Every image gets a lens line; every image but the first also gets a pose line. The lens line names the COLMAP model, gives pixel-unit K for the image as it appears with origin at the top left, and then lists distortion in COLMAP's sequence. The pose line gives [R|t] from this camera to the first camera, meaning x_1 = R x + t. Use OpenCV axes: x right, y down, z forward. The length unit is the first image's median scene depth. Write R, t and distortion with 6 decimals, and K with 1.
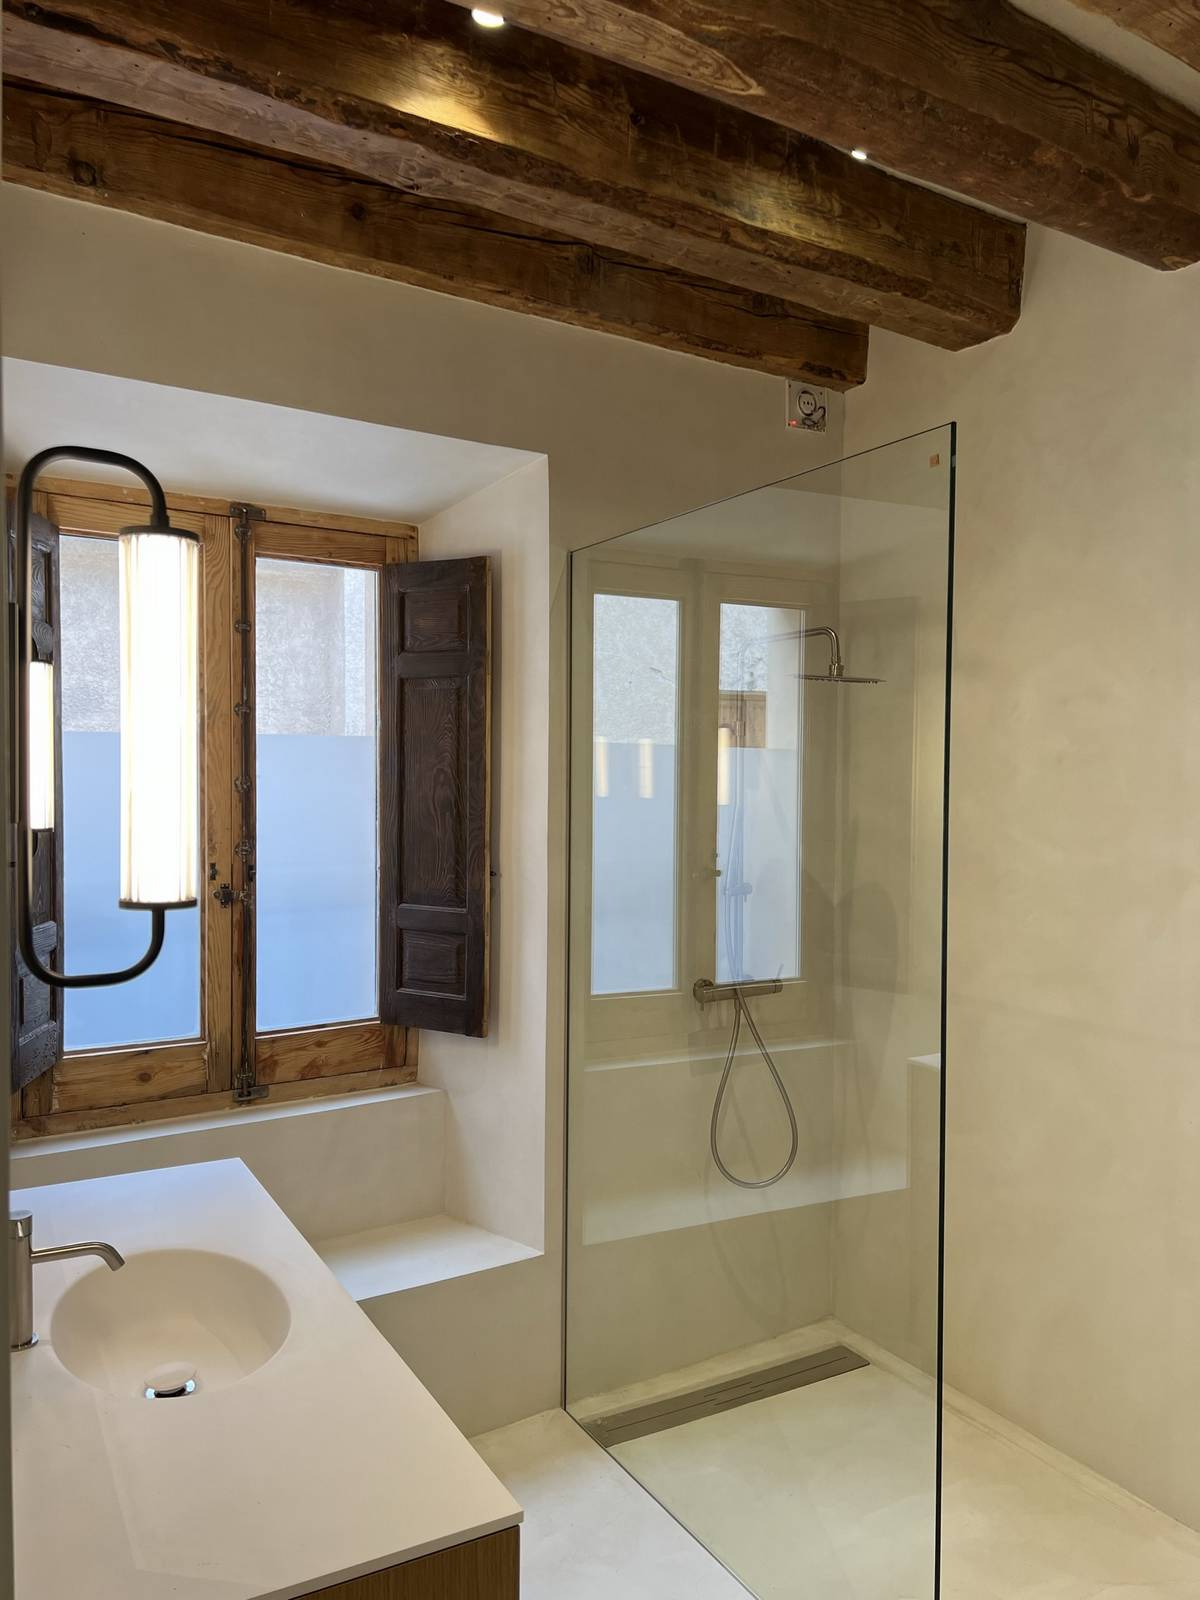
lens RADIAL K [[1202.6, 0, 605.0], [0, 1202.6, 803.5], [0, 0, 1]] dist [0.056009, -0.058949]
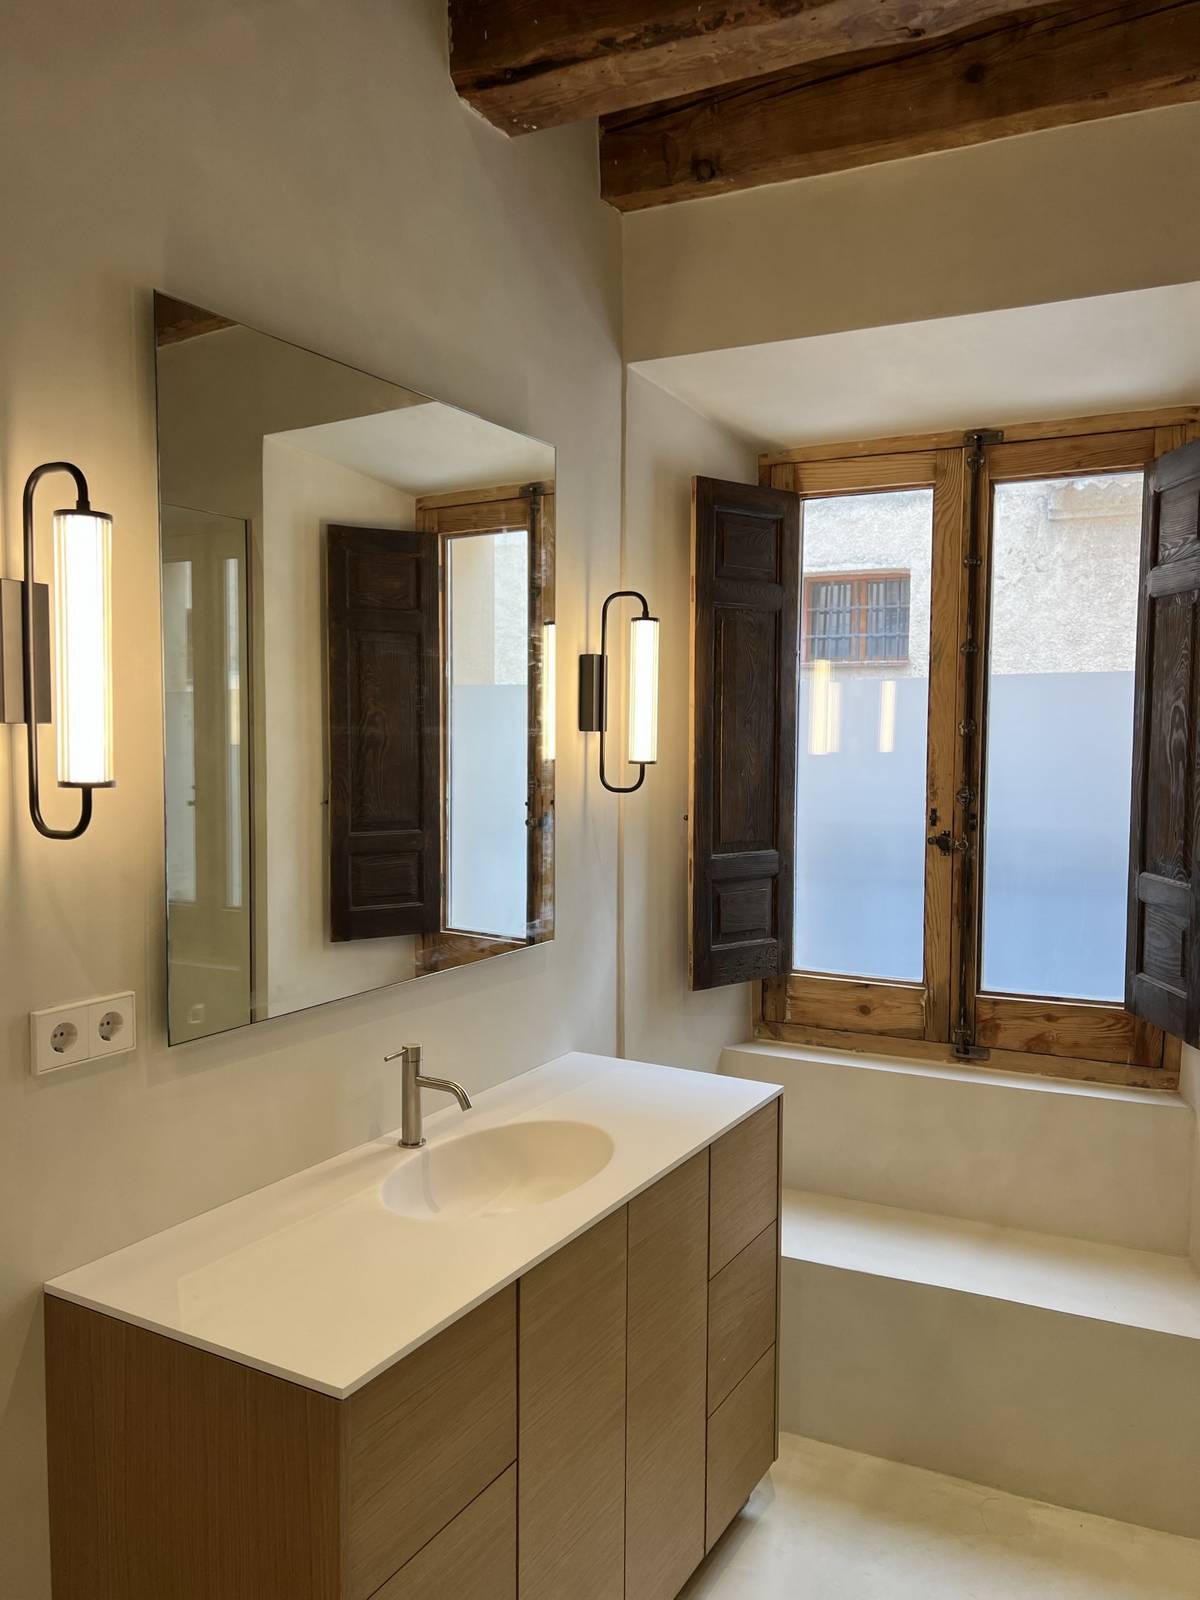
lens RADIAL K [[1202.6, 0, 605.0], [0, 1202.6, 803.5], [0, 0, 1]] dist [0.056009, -0.058949]
pose [[0.516056, 0.044479, -0.855399, 0.374320], [-0.022409, 0.999010, 0.038427, 0.013384], [0.856261, -0.000661, 0.516542, 0.264664]]
